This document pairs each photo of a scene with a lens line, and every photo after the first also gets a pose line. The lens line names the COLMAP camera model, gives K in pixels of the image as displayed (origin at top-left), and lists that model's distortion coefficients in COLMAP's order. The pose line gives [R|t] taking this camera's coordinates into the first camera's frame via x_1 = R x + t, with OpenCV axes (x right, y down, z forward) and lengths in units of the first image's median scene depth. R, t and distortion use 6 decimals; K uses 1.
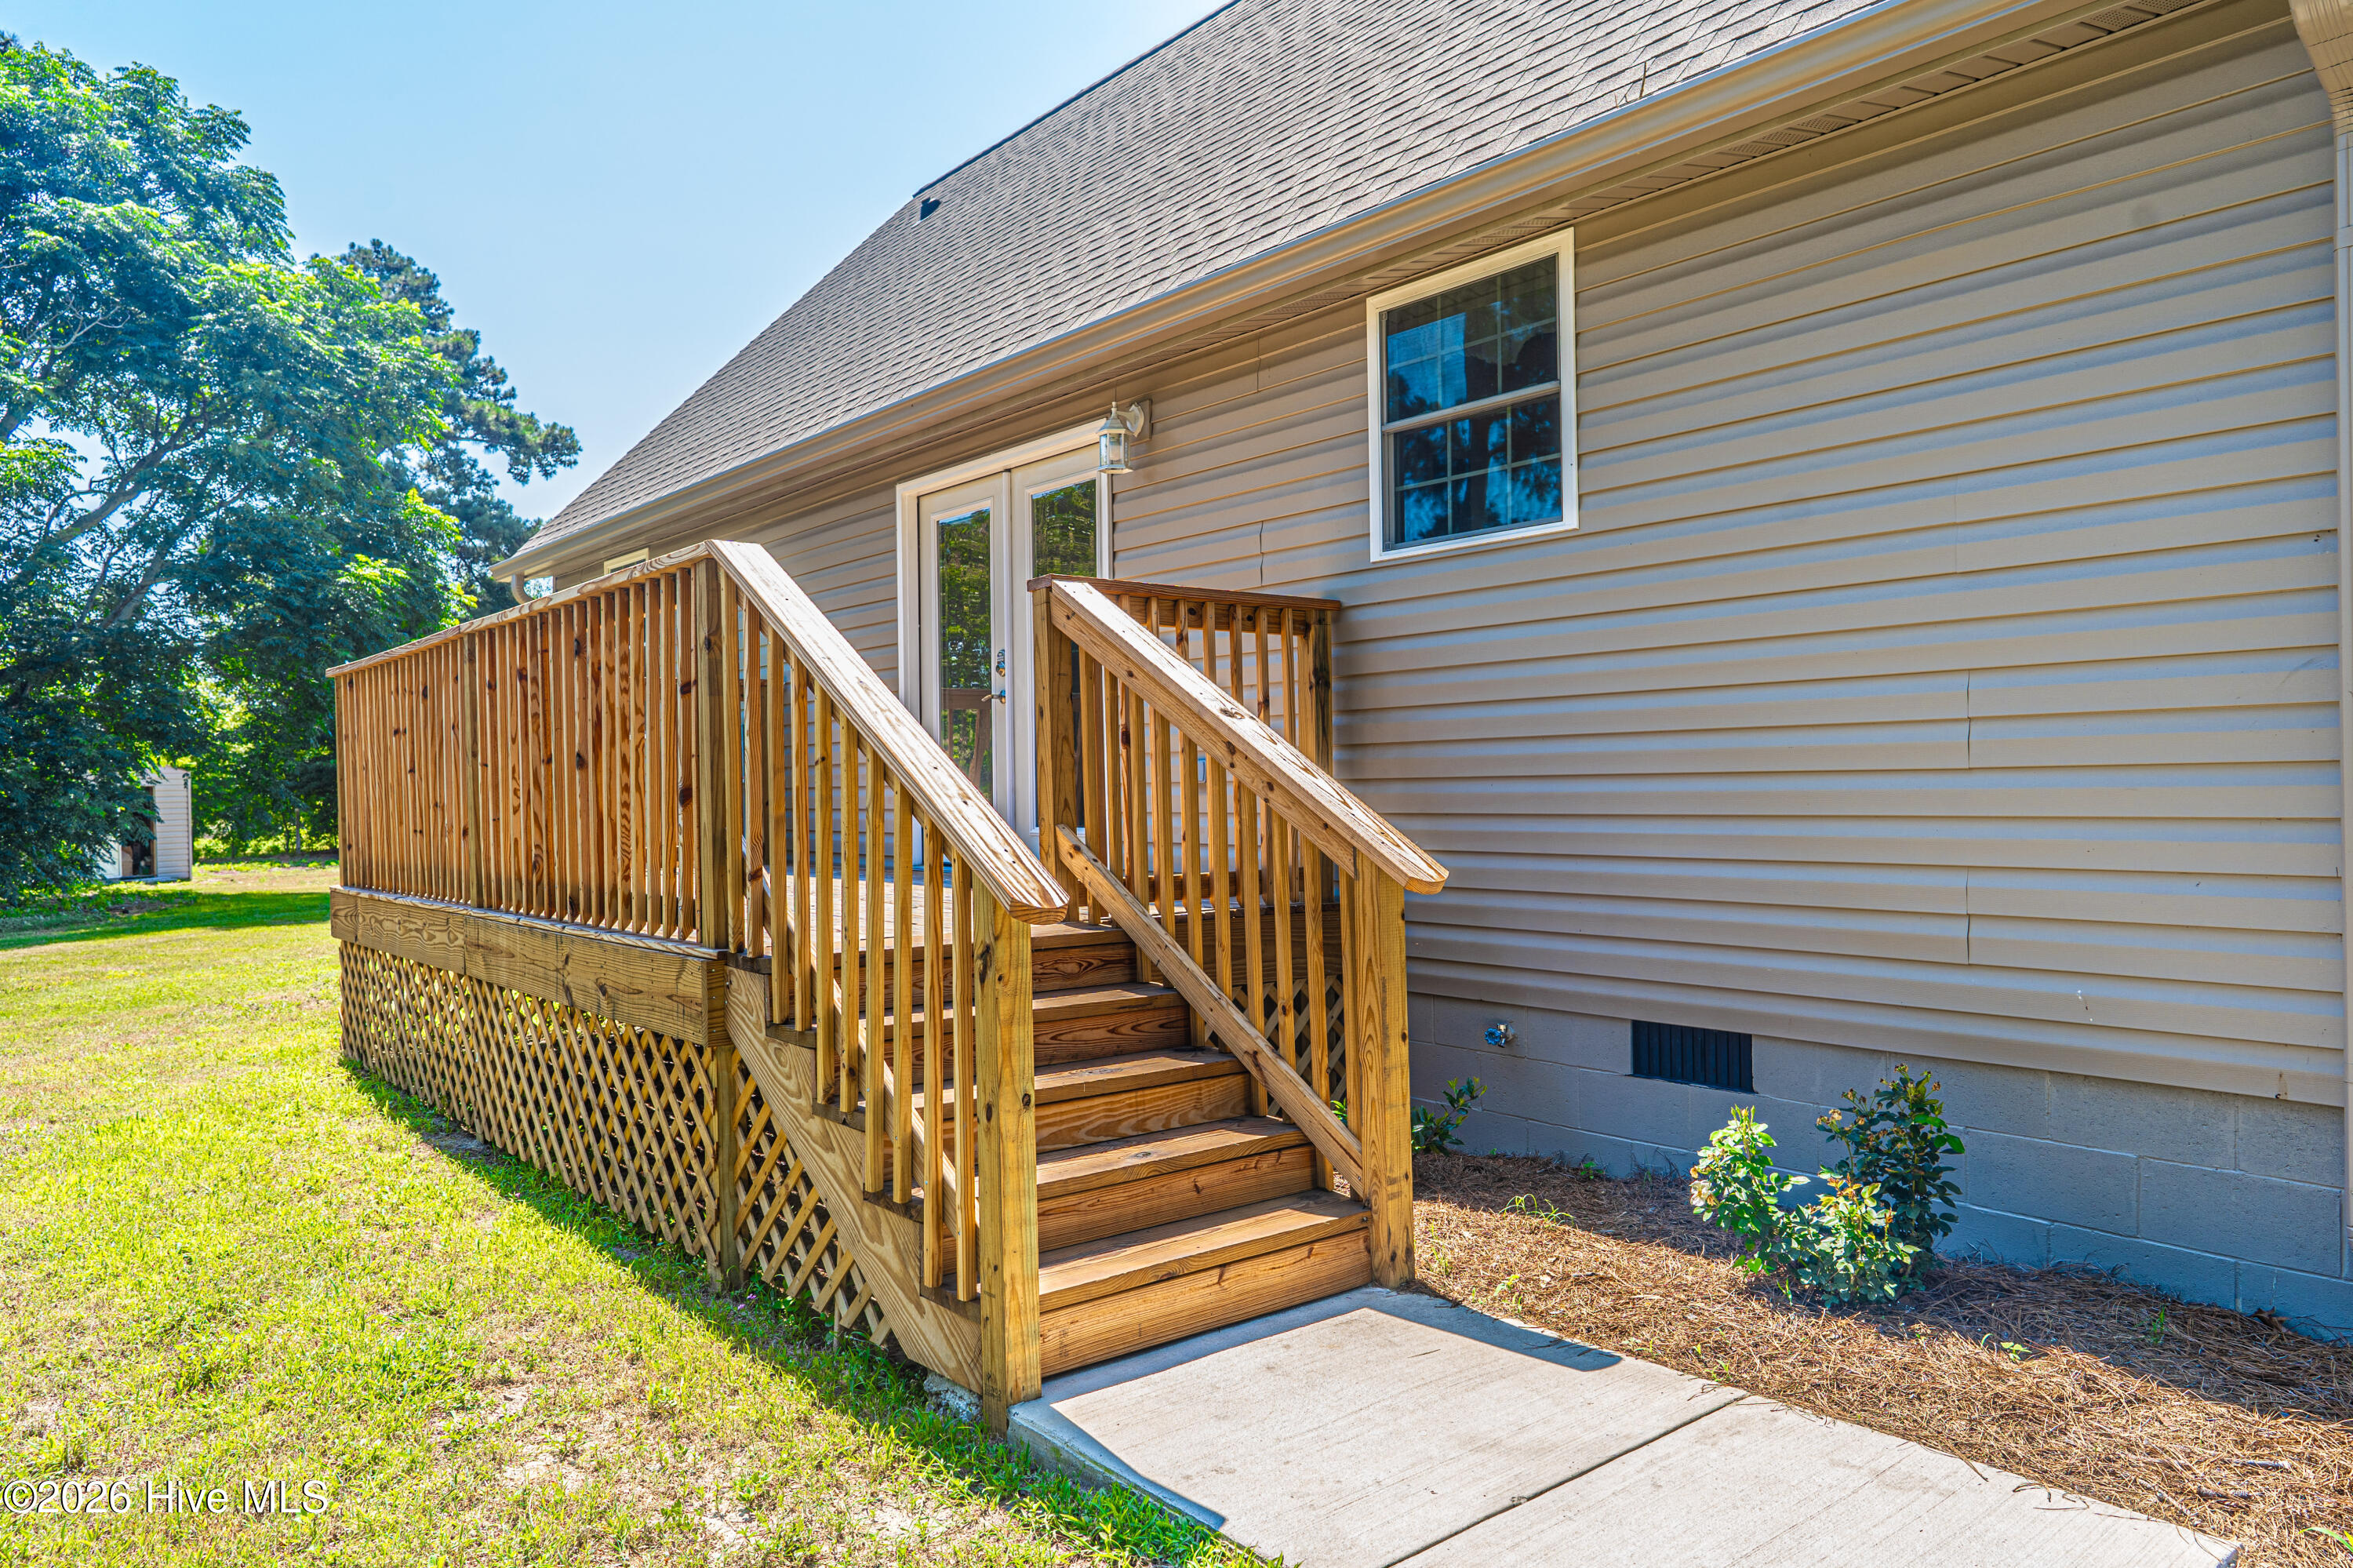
lens RADIAL K [[1574.4, 0, 1170.2], [0, 1574.4, 786.1], [0, 0, 1]] dist [-0.002577, 0.007449]
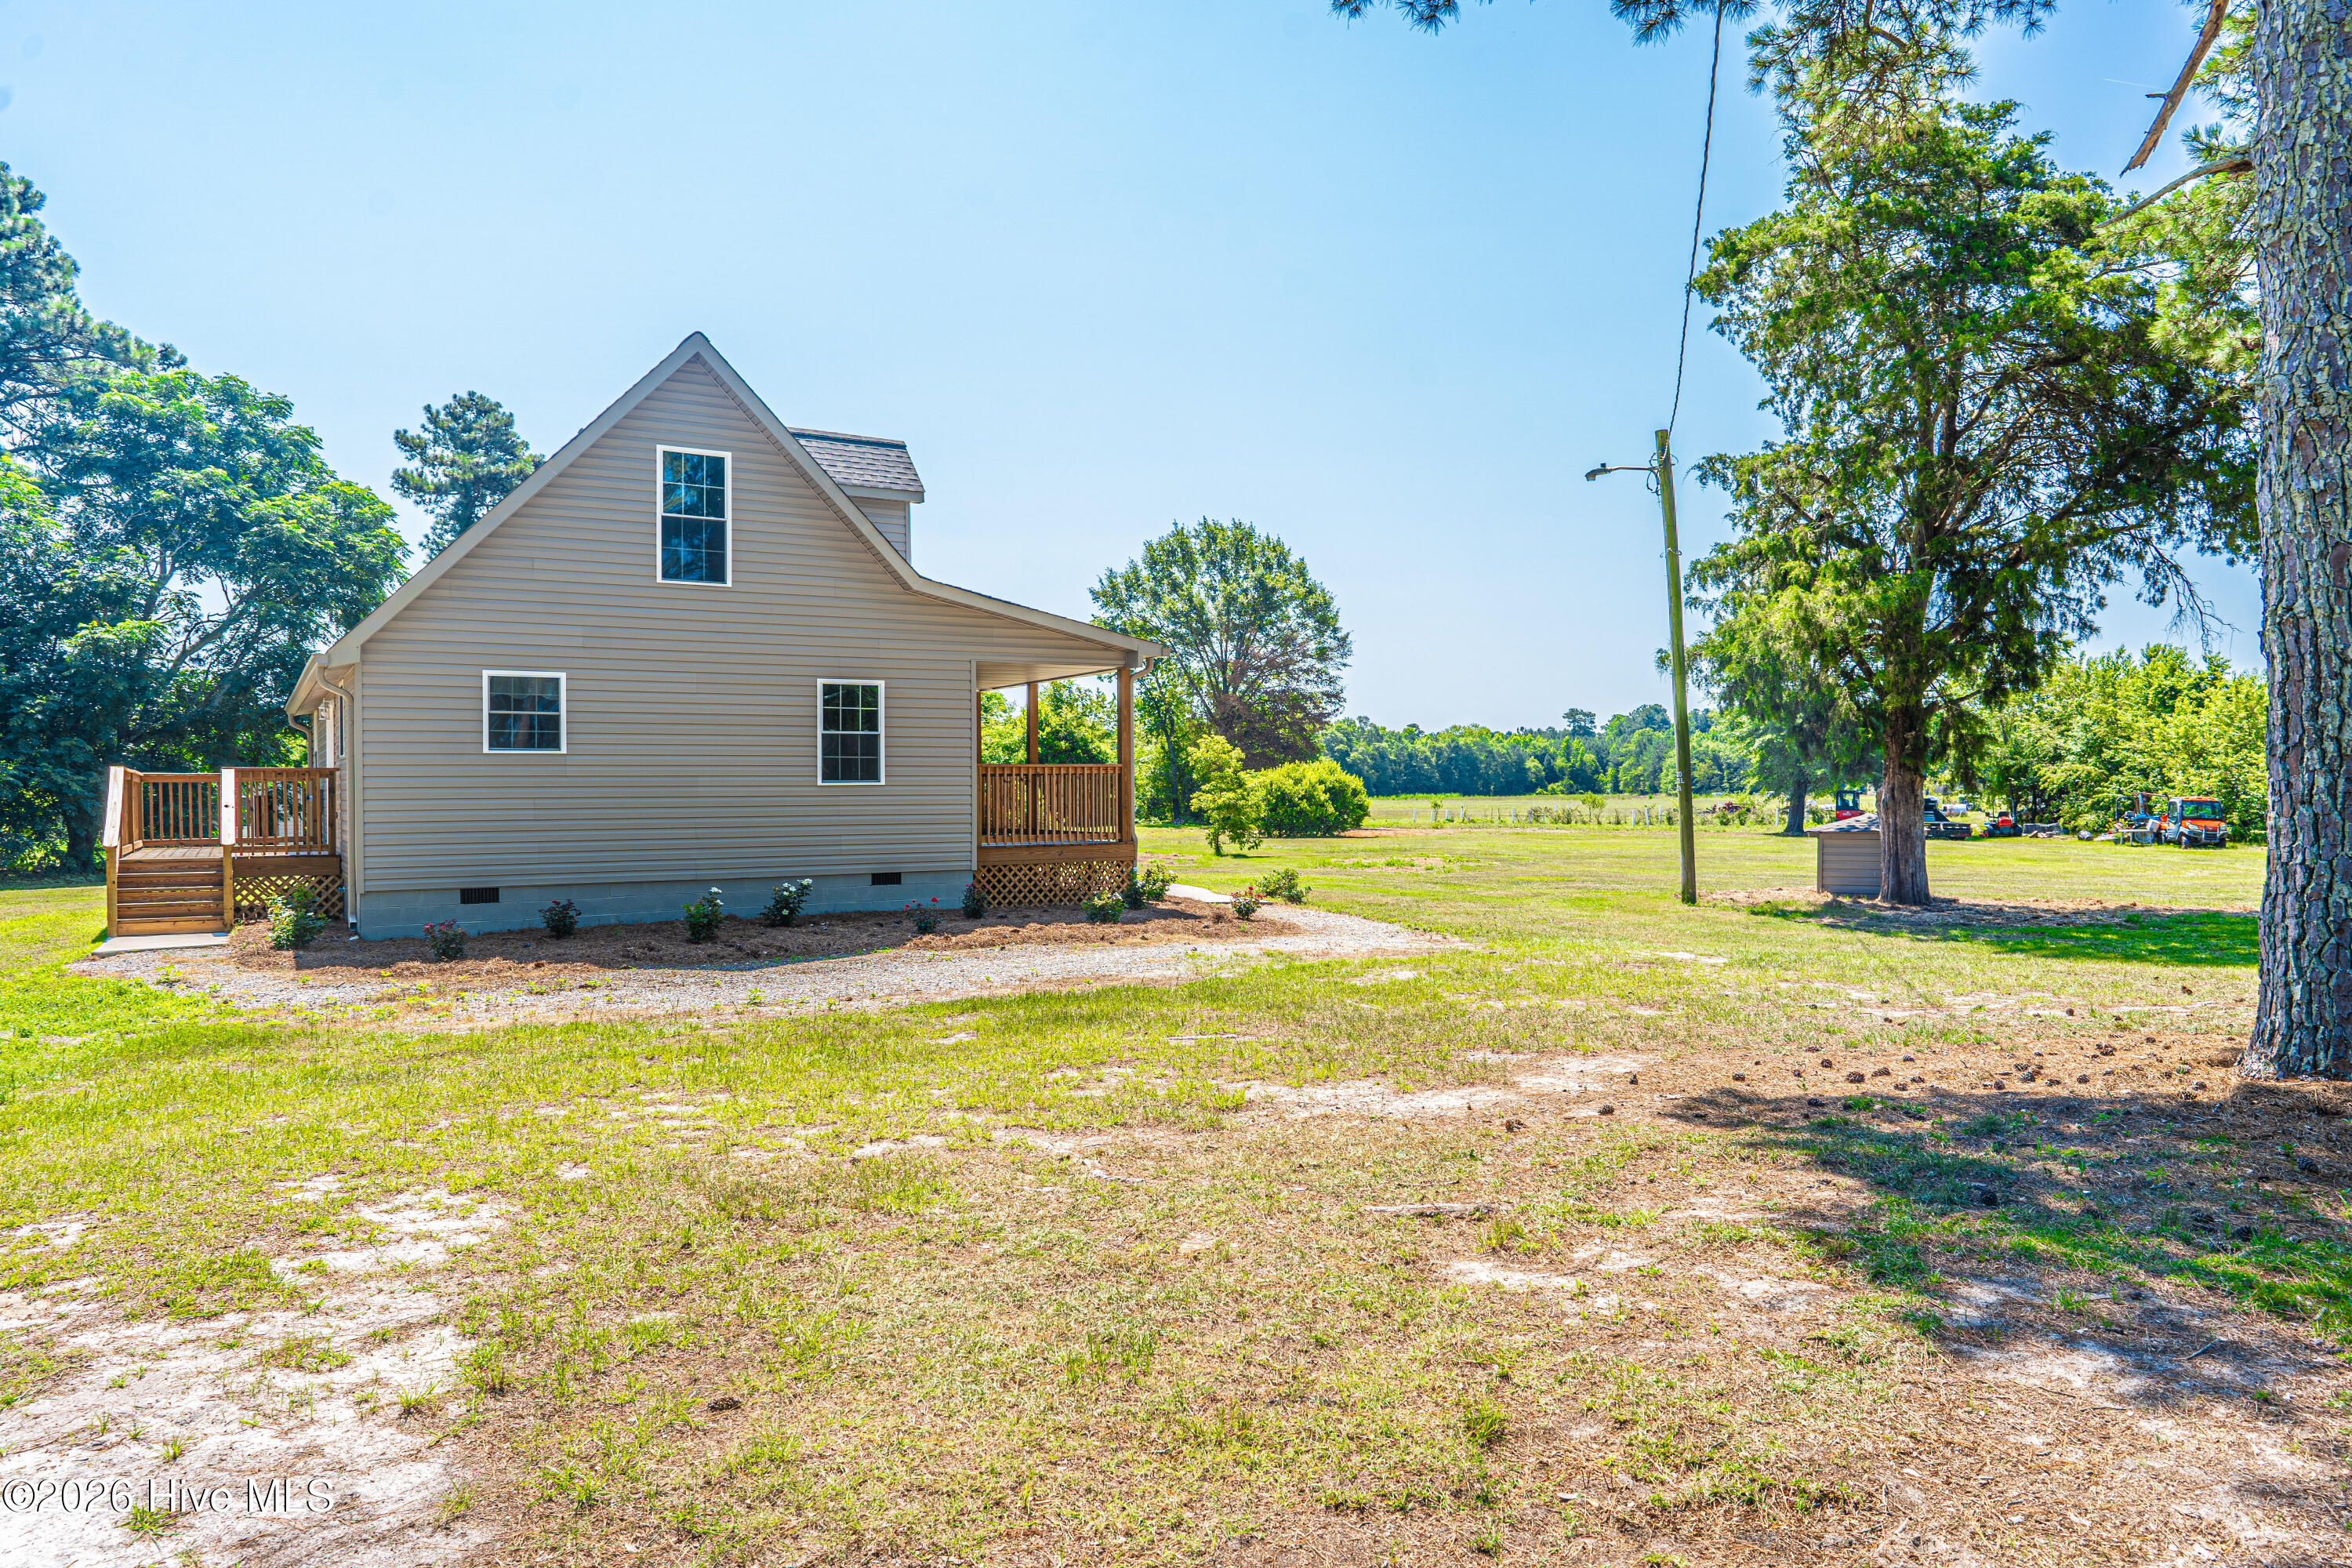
lens RADIAL K [[1573.7, 0, 1172.8], [0, 1573.7, 788.0], [0, 0, 1]] dist [-0.002577, 0.007449]
pose [[0.990215, 0.009043, -0.139255, 0.620195], [-0.009076, 0.999959, 0.000403, -0.023147], [0.139253, 0.000865, 0.990256, -0.561191]]
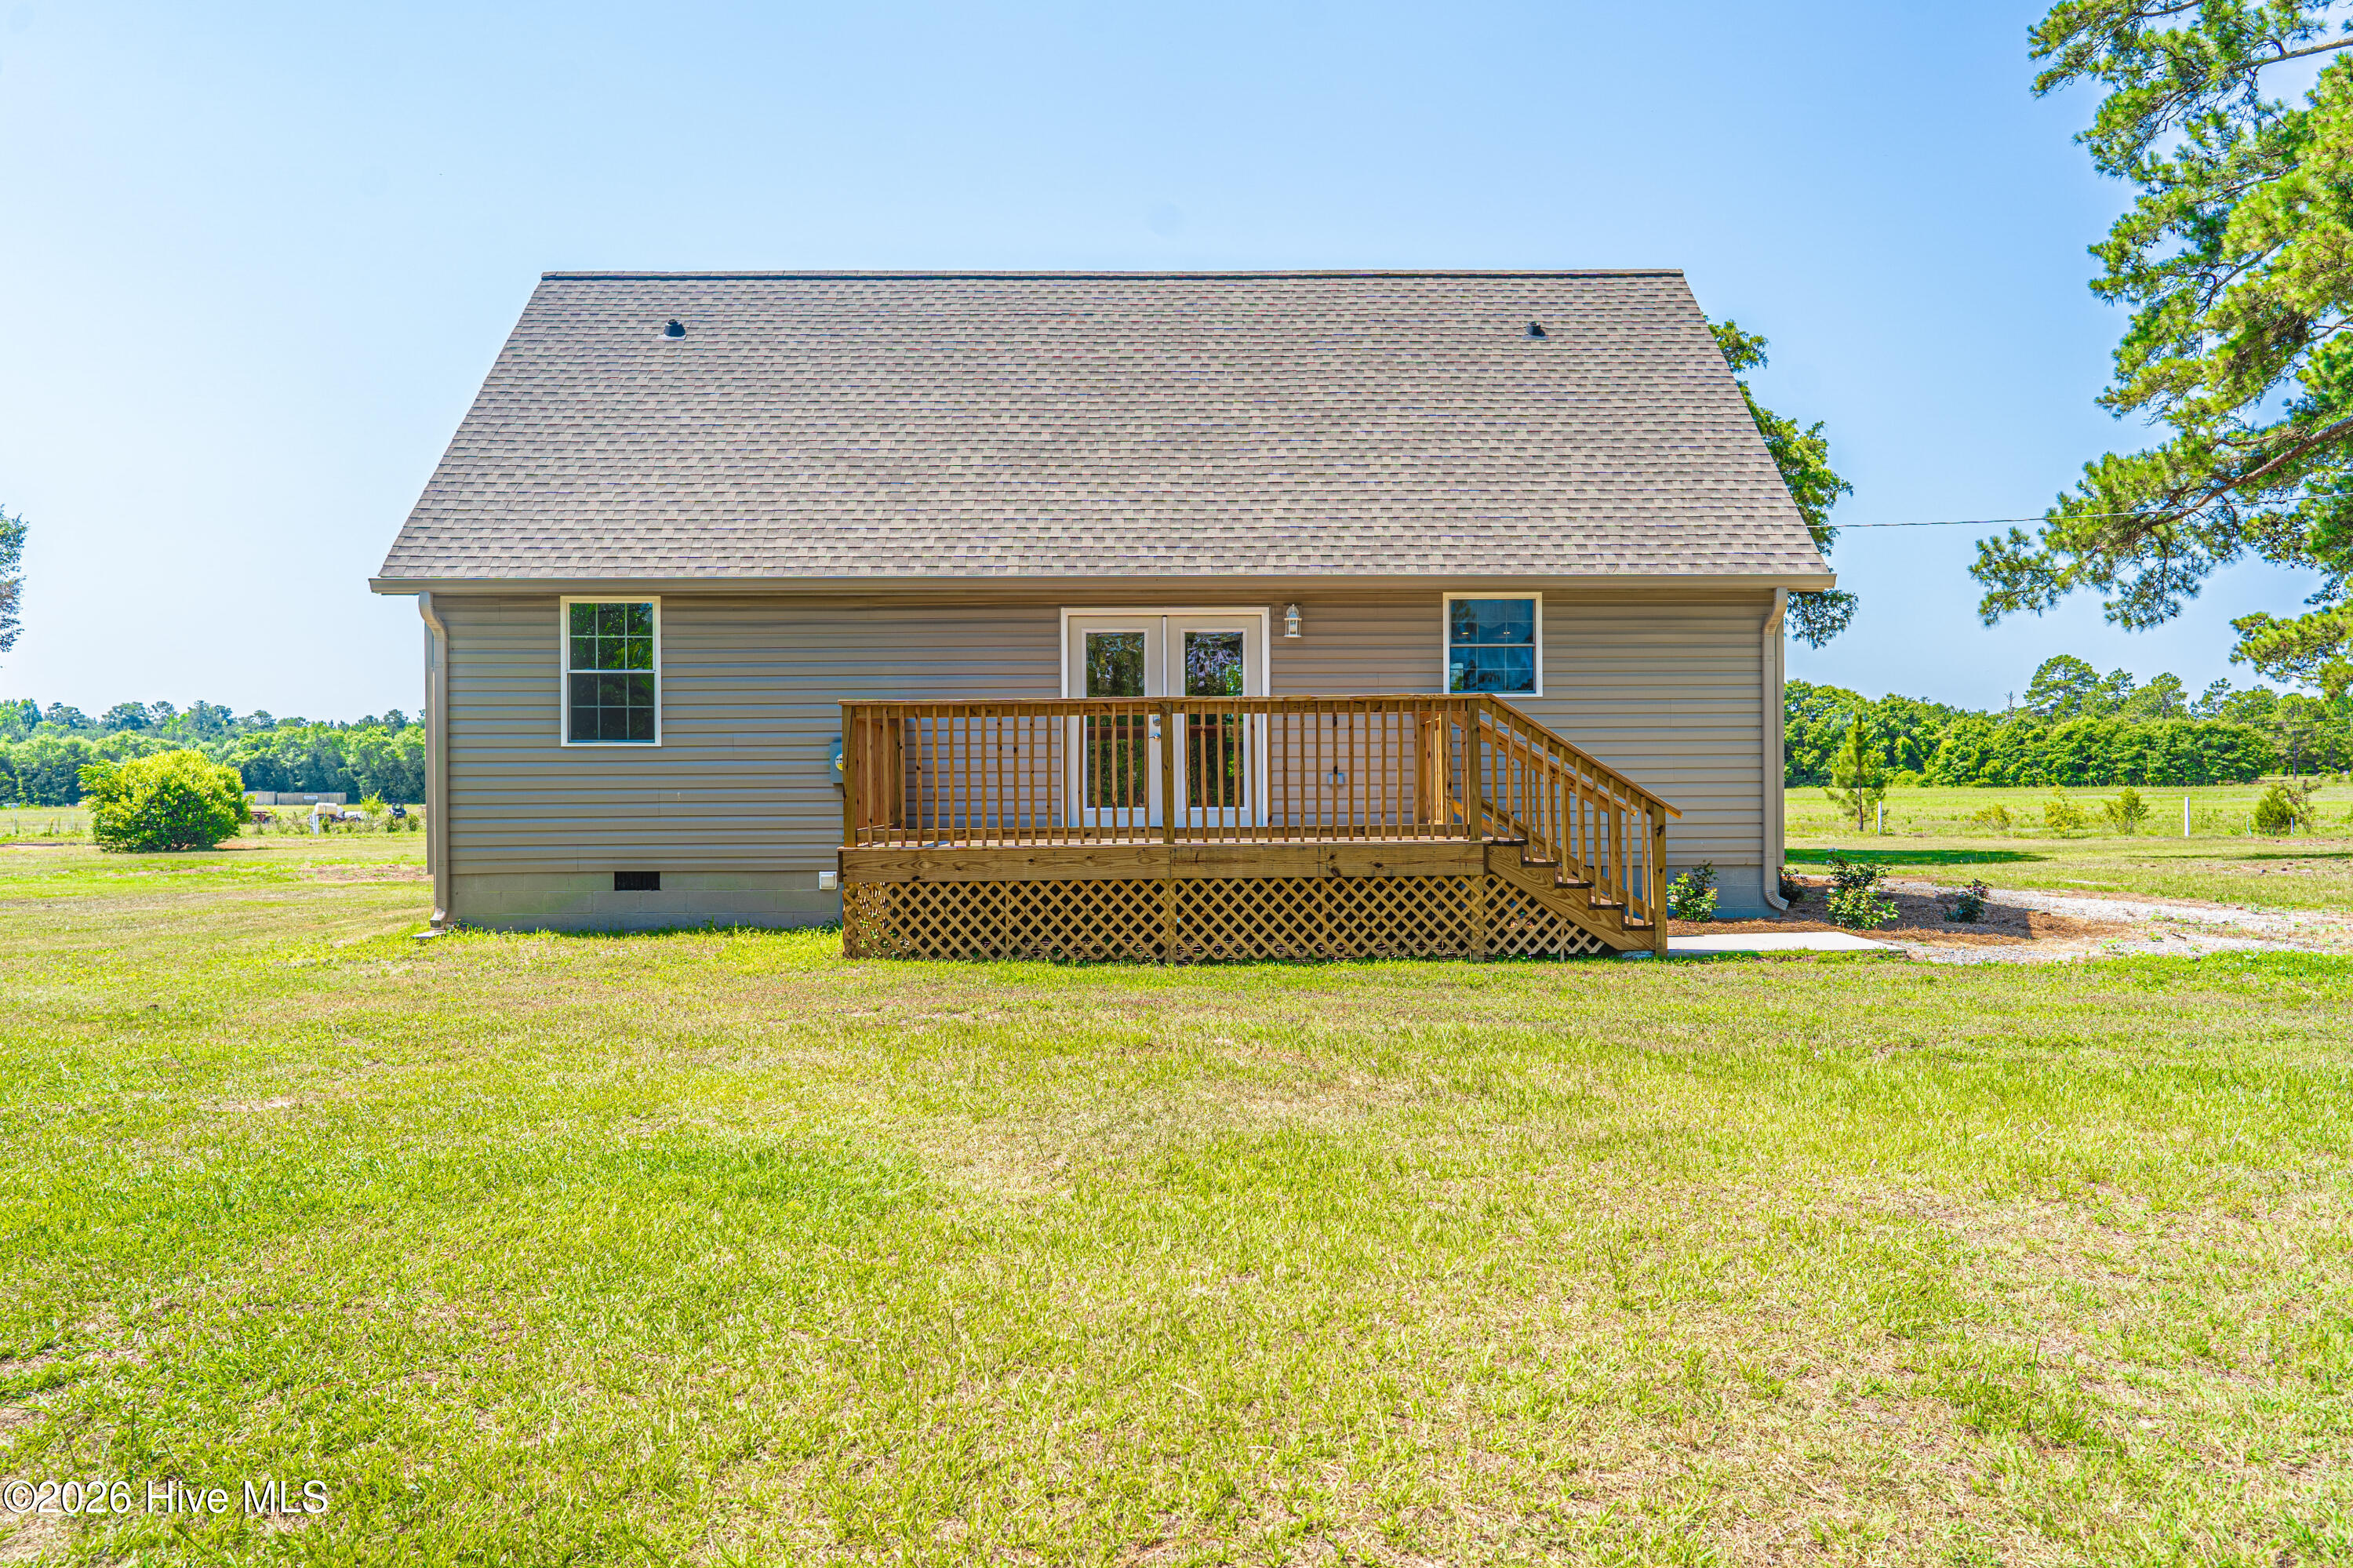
lens RADIAL K [[1574.4, 0, 1178.7], [0, 1574.4, 790.9], [0, 0, 1]] dist [-0.002577, 0.007449]
pose [[0.612252, 0.010898, 0.790588, -0.530950], [-0.002365, 0.999926, -0.011952, 0.009977], [-0.790659, 0.005448, 0.612232, -0.053274]]
